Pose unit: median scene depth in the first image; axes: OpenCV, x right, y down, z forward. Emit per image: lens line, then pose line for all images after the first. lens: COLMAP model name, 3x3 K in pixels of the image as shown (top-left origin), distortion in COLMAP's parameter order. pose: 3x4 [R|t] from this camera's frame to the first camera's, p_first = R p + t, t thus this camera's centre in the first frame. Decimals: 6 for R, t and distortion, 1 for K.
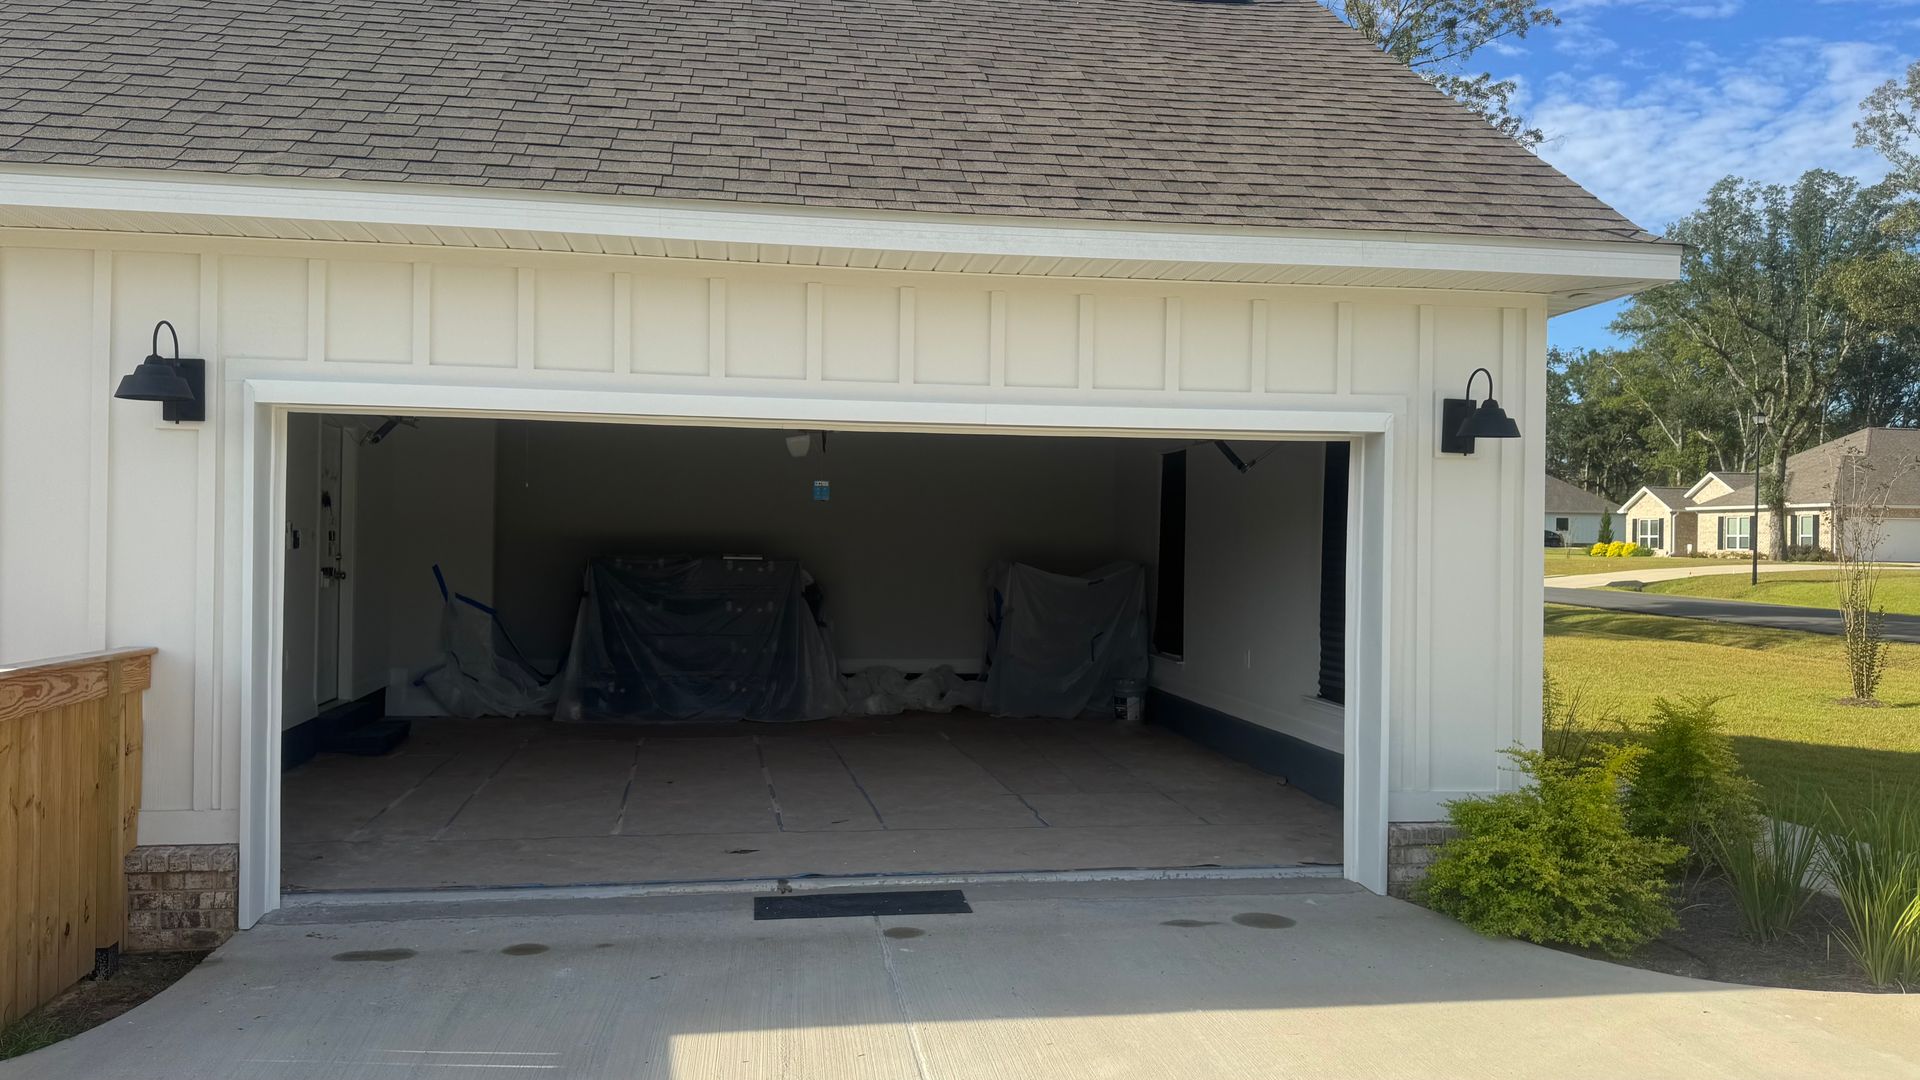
lens RADIAL K [[1342.3, 0, 953.8], [0, 1342.3, 545.5], [0, 0, 1]] dist [0.119368, -0.180411]
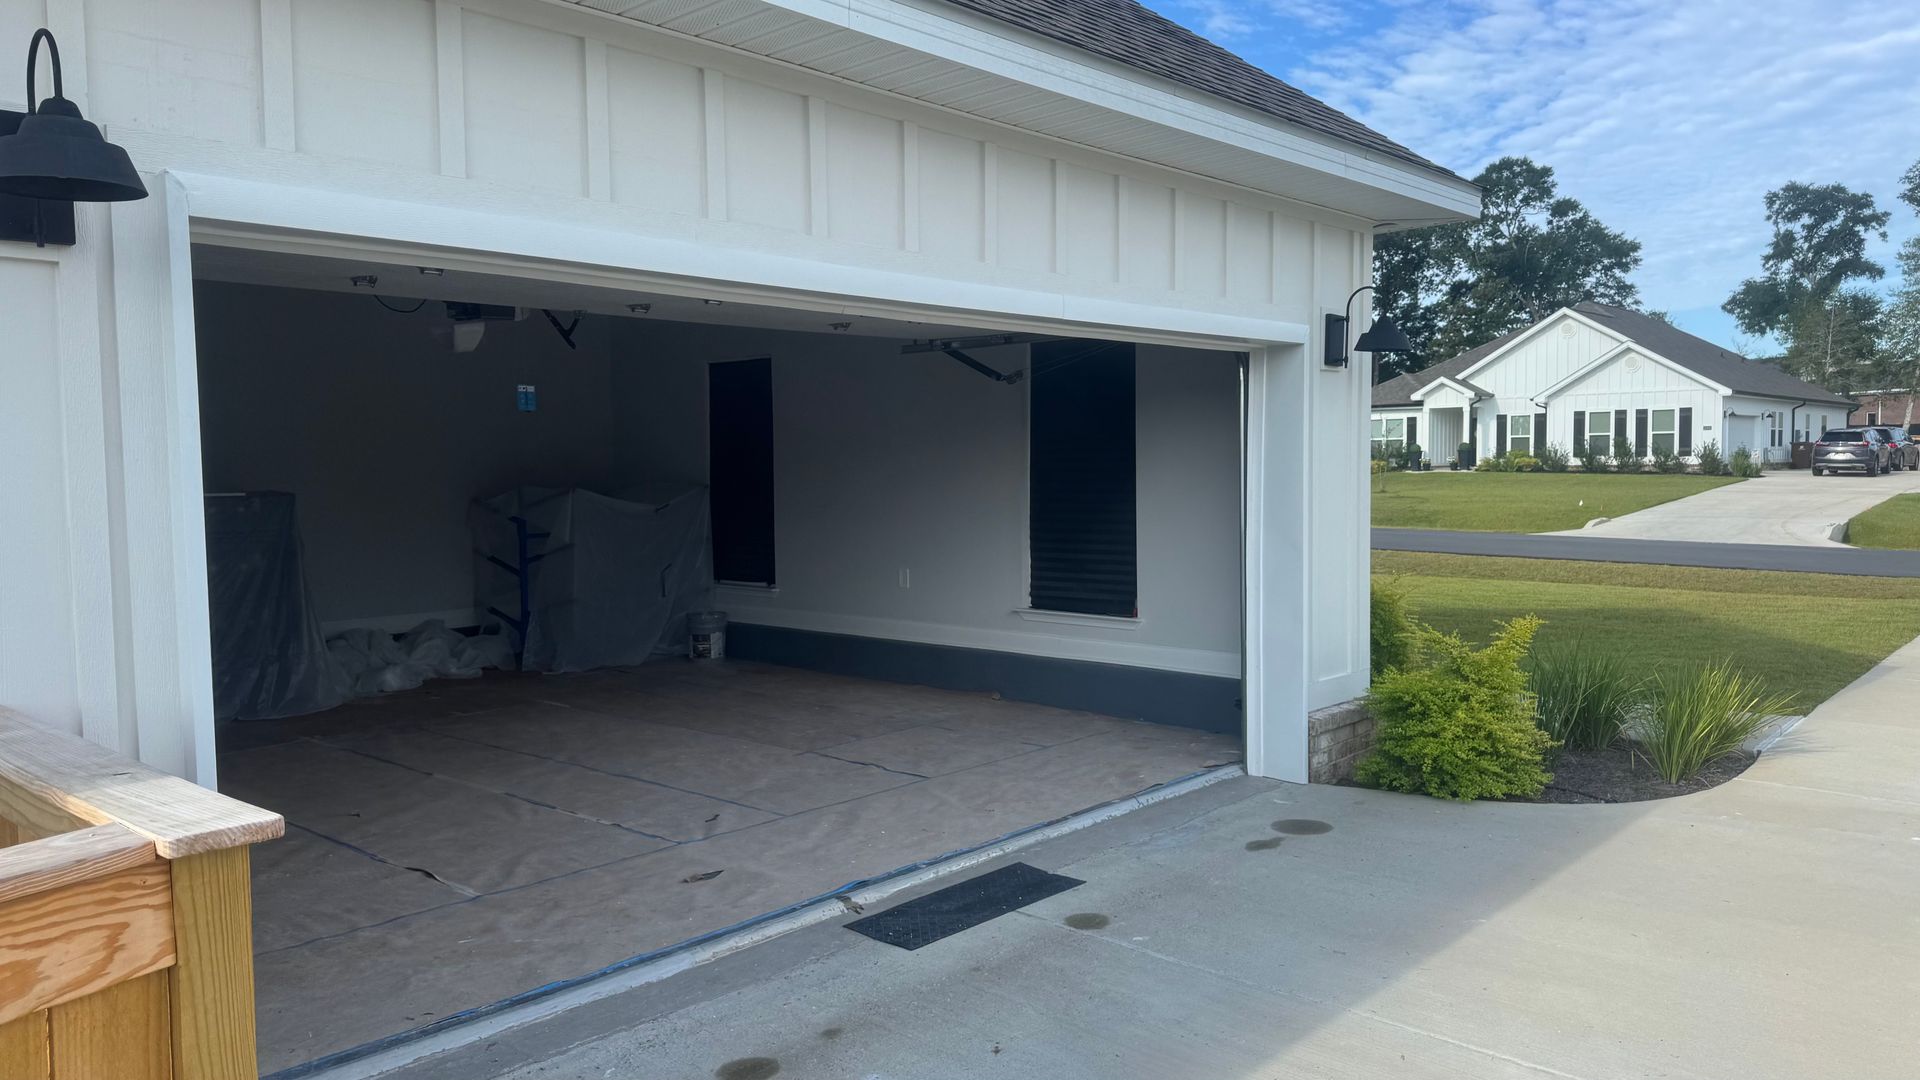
lens RADIAL K [[1343.1, 0, 959.2], [0, 1343.1, 534.6], [0, 0, 1]] dist [0.154172, -0.267417]
pose [[0.780316, -0.056055, 0.622868, -0.388592], [0.023660, 0.997908, 0.060166, -0.004674], [-0.624937, -0.032211, 0.780010, 0.250702]]
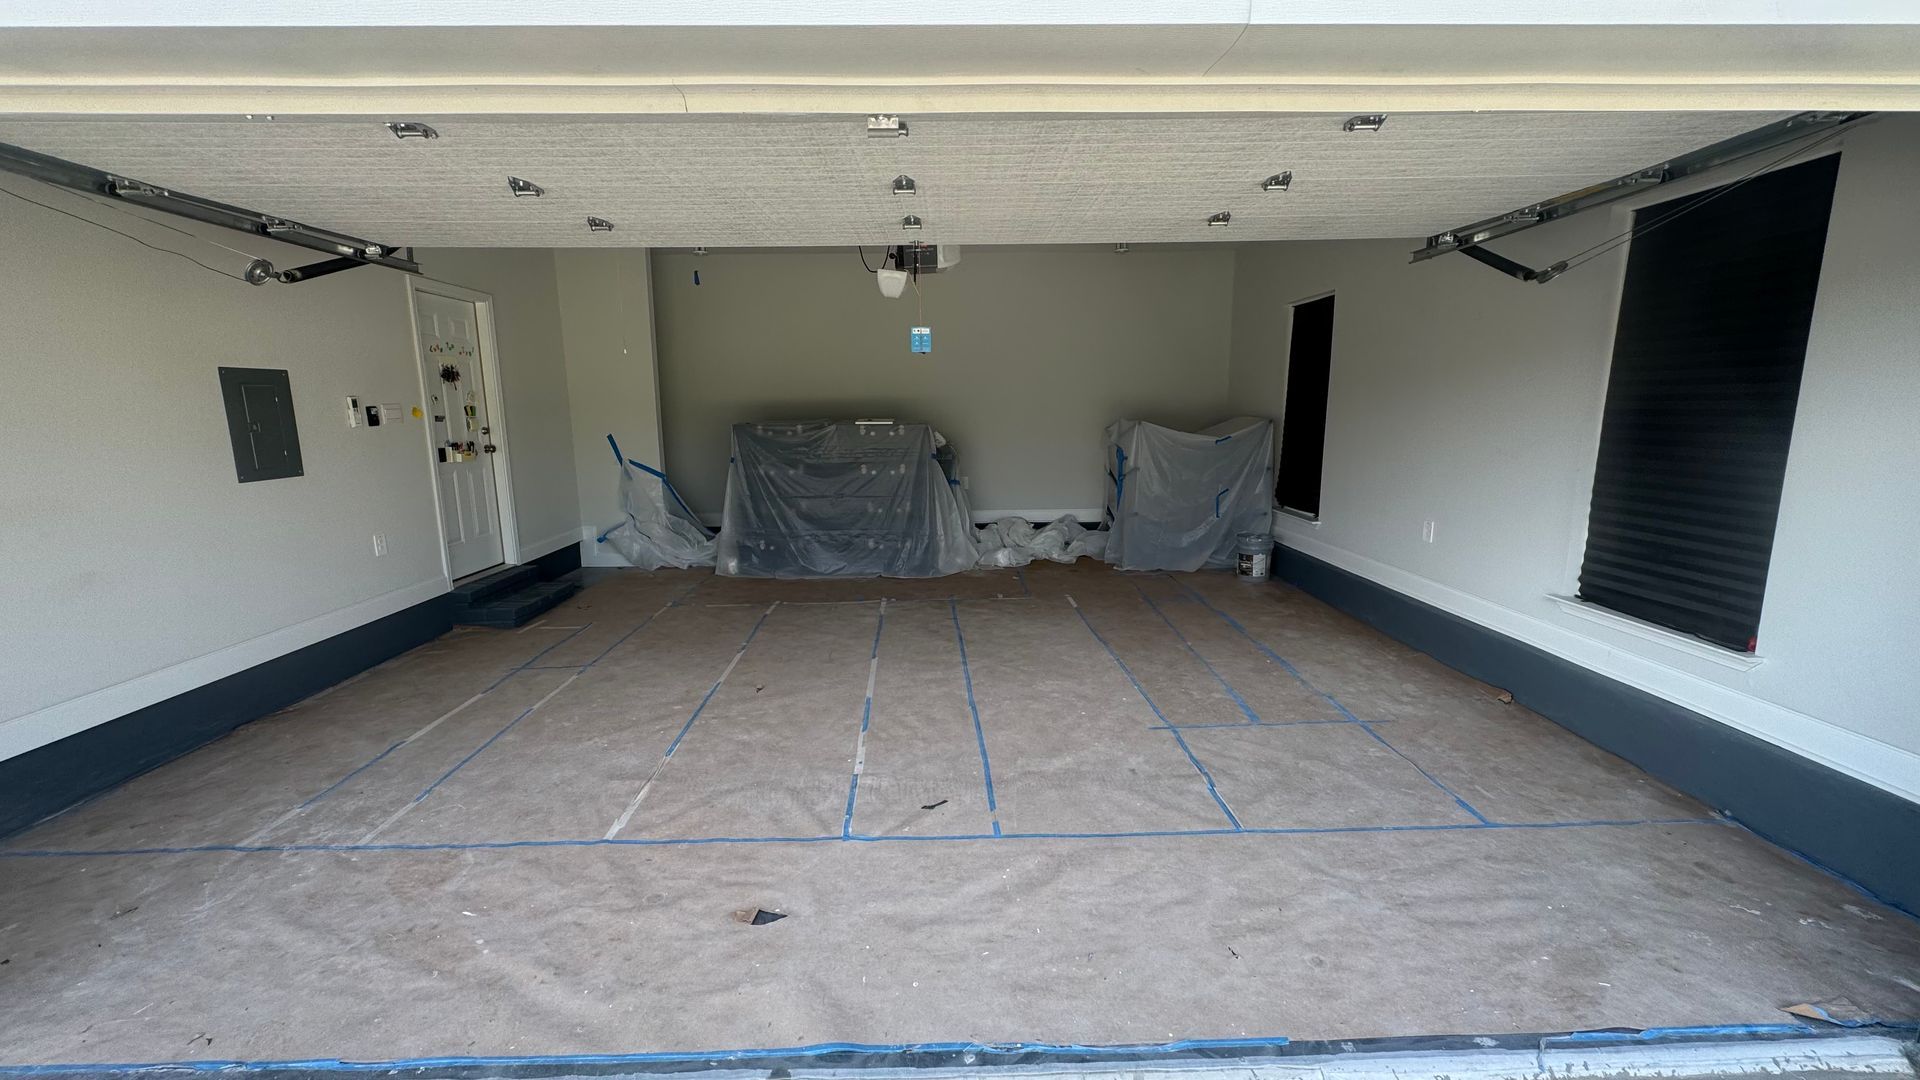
lens RADIAL K [[763.2, 0, 962.7], [0, 763.2, 540.8], [0, 0, 1]] dist [-0.001011, 0.000278]
pose [[0.990924, -0.000125, -0.134422, -0.012894], [0.023424, 0.984860, 0.171764, -0.000618], [0.132366, -0.173353, 0.975924, 0.538803]]
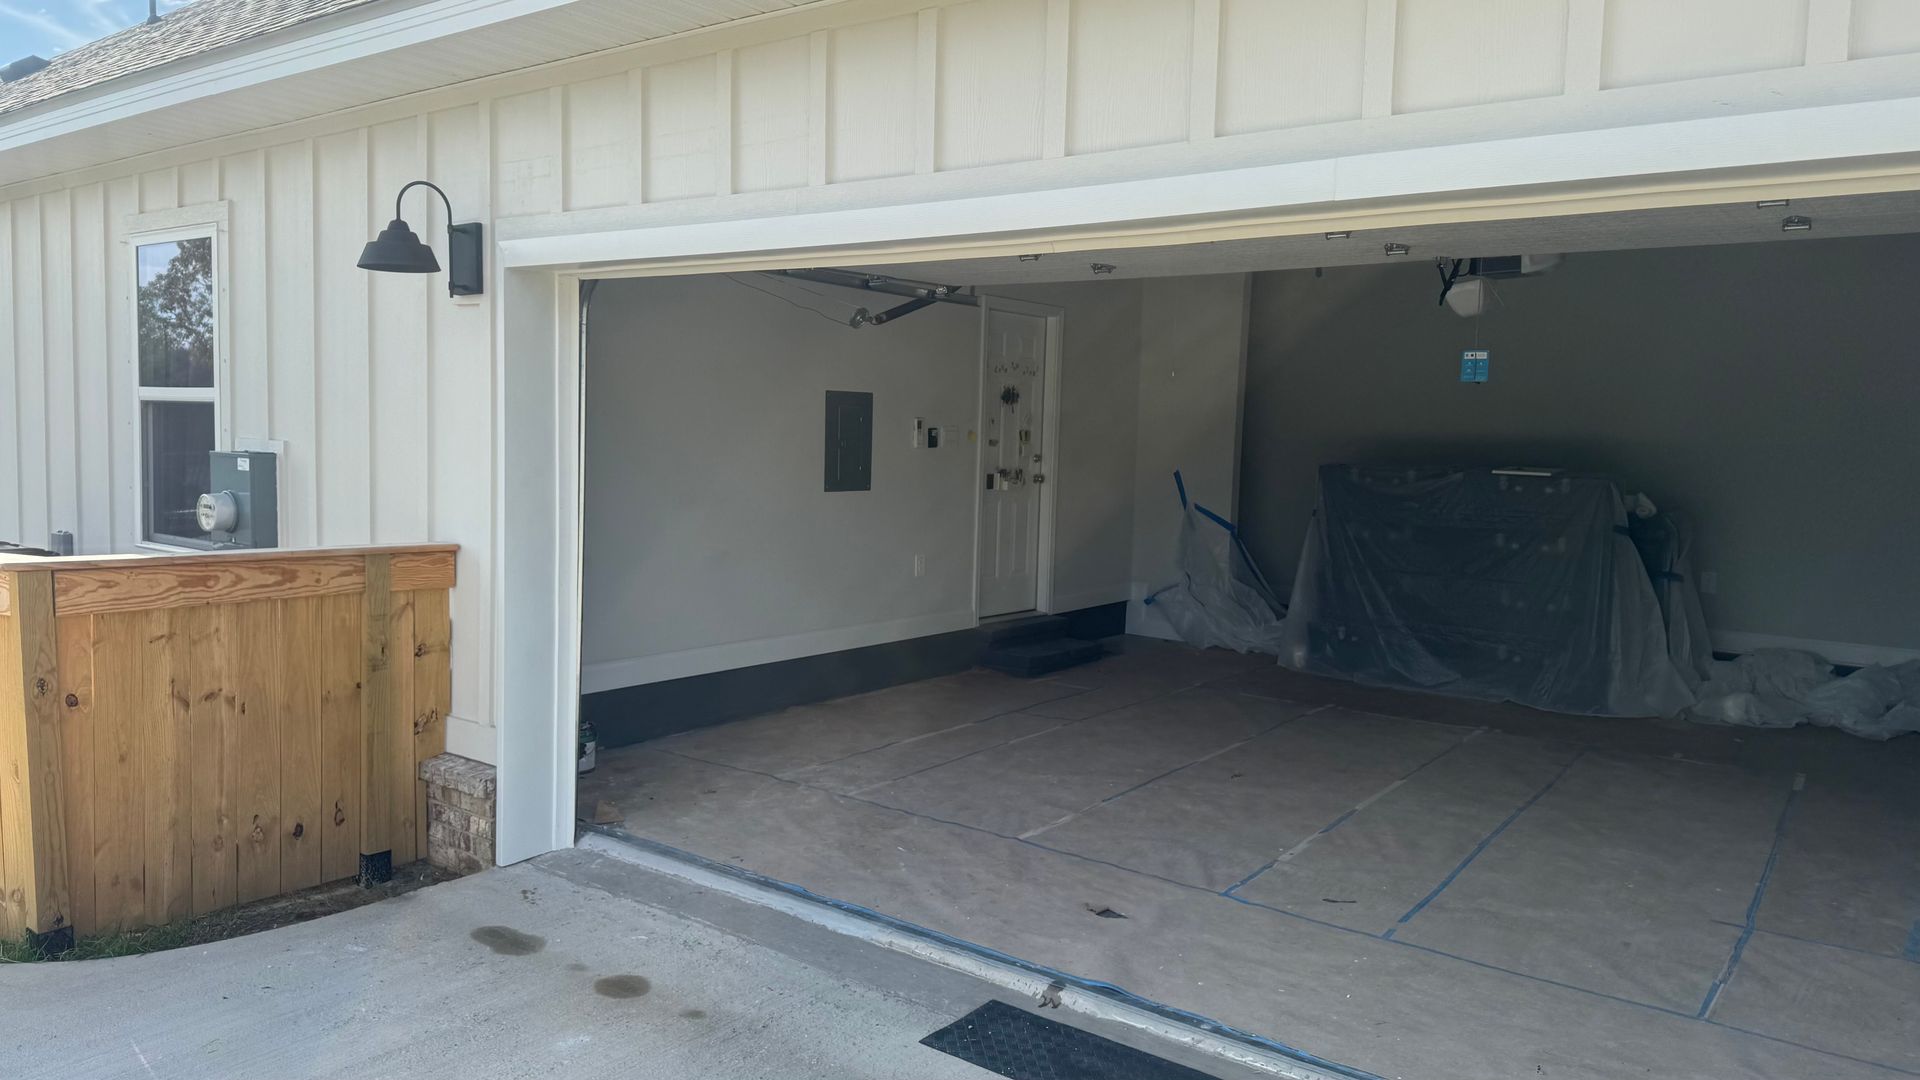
lens RADIAL K [[1343.1, 0, 959.2], [0, 1343.1, 534.6], [0, 0, 1]] dist [0.154172, -0.267417]
pose [[0.692118, 0.062875, -0.719041, 0.199055], [-0.020661, 0.997516, 0.067338, -0.000547], [0.721489, -0.031750, 0.691698, 0.380937]]
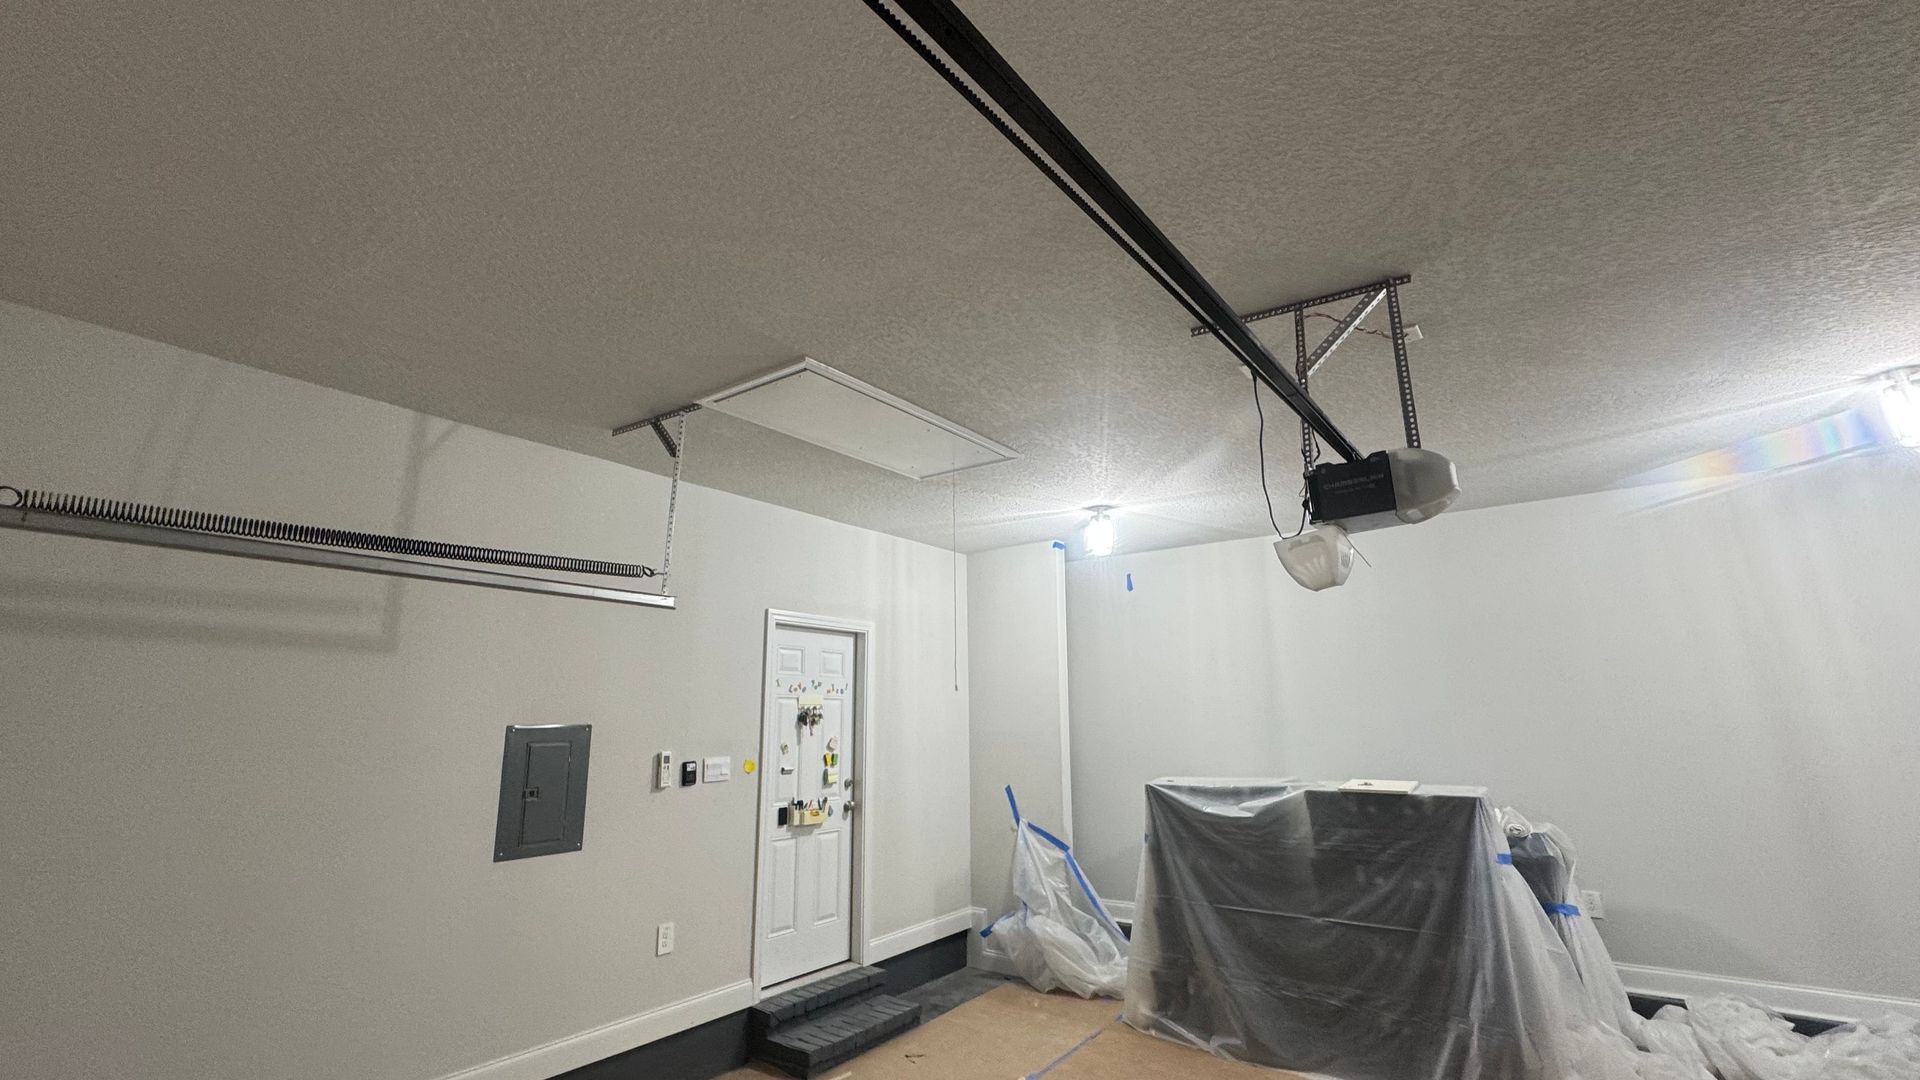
lens RADIAL K [[831.1, 0, 960.0], [0, 831.1, 540.0], [0, 0, 1]] dist [-0.008953, 0.000021]
pose [[0.708546, -0.171417, -0.684528, -0.020348], [0.017593, 0.974037, -0.225704, -0.025172], [0.705445, 0.147878, 0.693166, 0.770502]]
